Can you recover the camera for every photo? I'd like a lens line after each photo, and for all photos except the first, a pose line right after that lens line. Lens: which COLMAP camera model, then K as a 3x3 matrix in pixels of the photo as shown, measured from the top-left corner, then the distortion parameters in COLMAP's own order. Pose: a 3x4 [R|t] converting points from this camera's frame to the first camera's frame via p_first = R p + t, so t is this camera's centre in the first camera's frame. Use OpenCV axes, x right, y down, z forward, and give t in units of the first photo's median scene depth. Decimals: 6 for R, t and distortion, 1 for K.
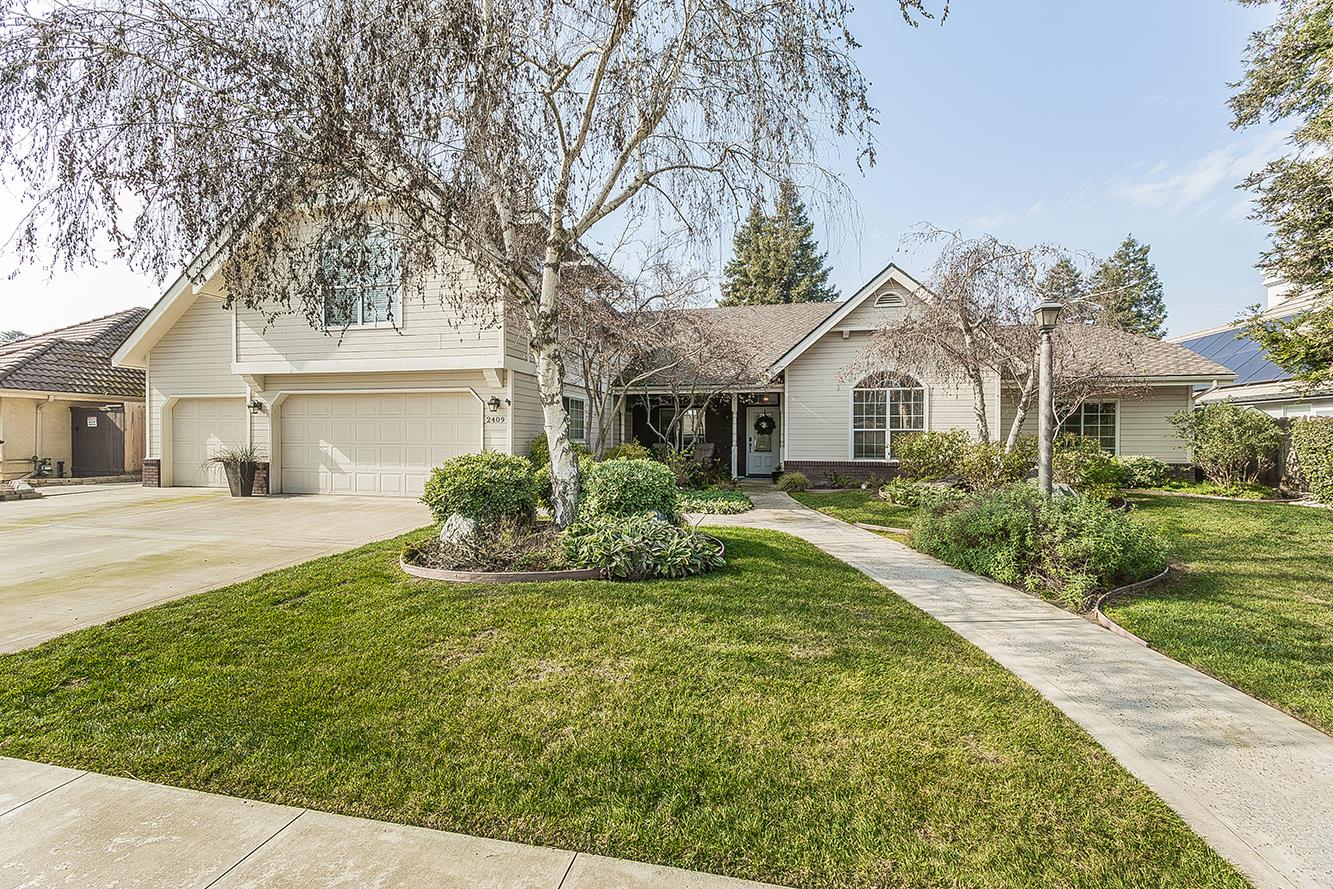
lens RADIAL K [[563.7, 0, 666.5], [0, 563.7, 444.5], [0, 0, 1]] dist [0.003208, 0.000347]
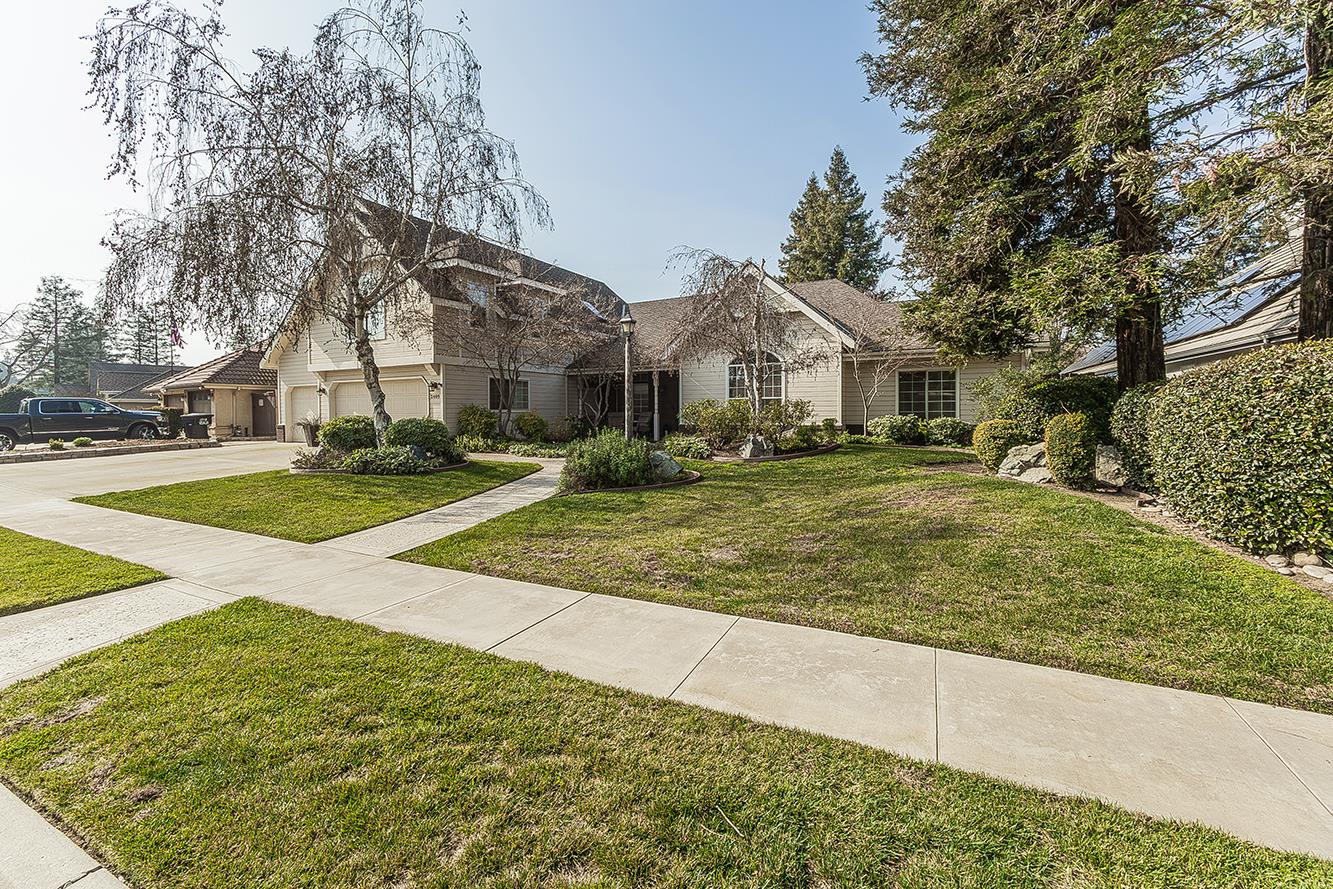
lens RADIAL K [[582.8, 0, 665.1], [0, 582.8, 423.8], [0, 0, 1]] dist [0.000744, 0.000052]
pose [[0.958079, -0.005497, -0.286451, 0.594546], [0.007982, 0.999940, 0.007508, 0.018038], [0.286393, -0.009480, 0.958065, -0.266152]]
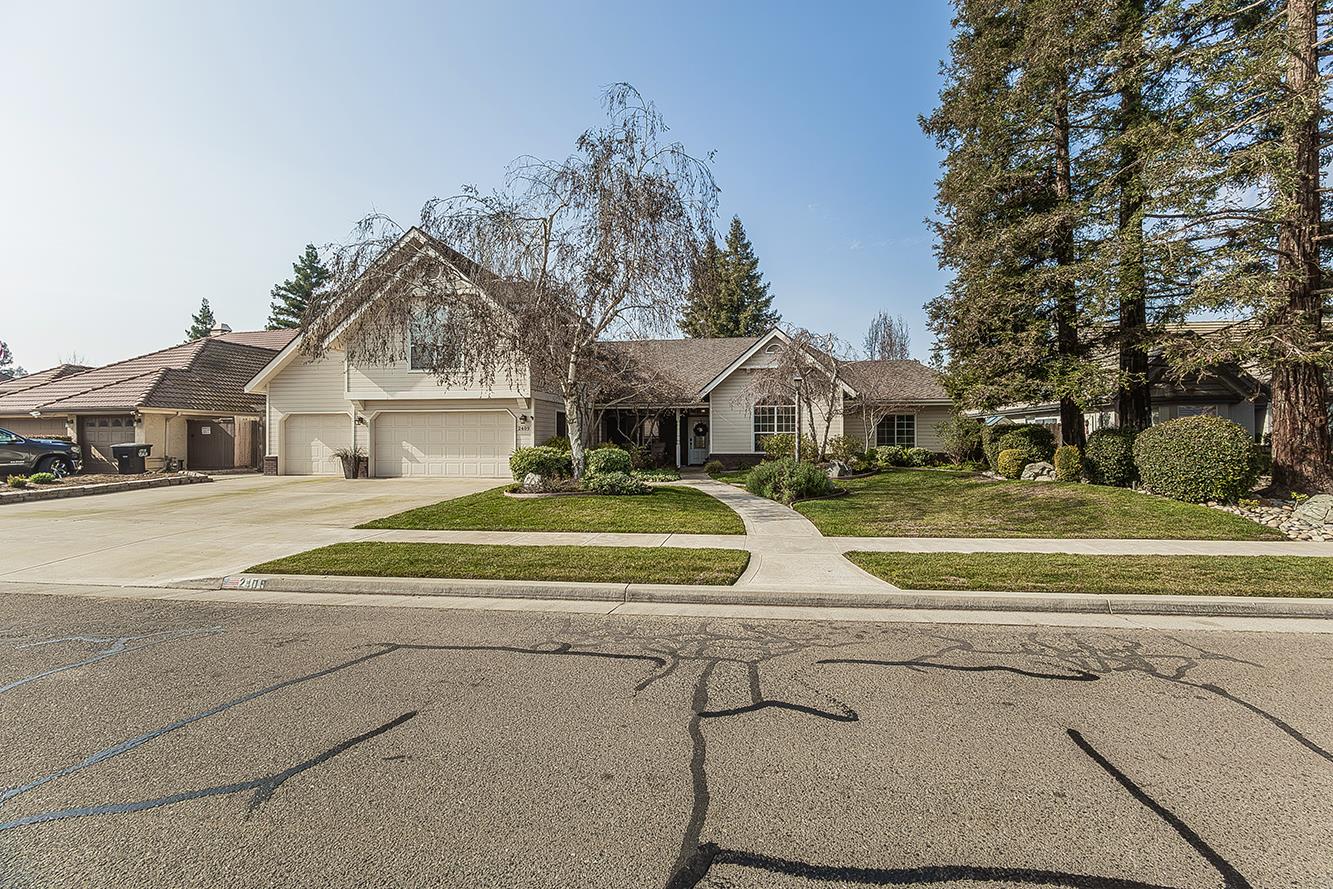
lens RADIAL K [[592.9, 0, 707.2], [0, 592.9, 438.3], [0, 0, 1]] dist [-0.000154, 0.000249]
pose [[0.993472, -0.007334, 0.113842, 0.023861], [0.008975, 0.999863, -0.013909, 0.010494], [-0.113725, 0.014840, 0.993401, -0.616679]]
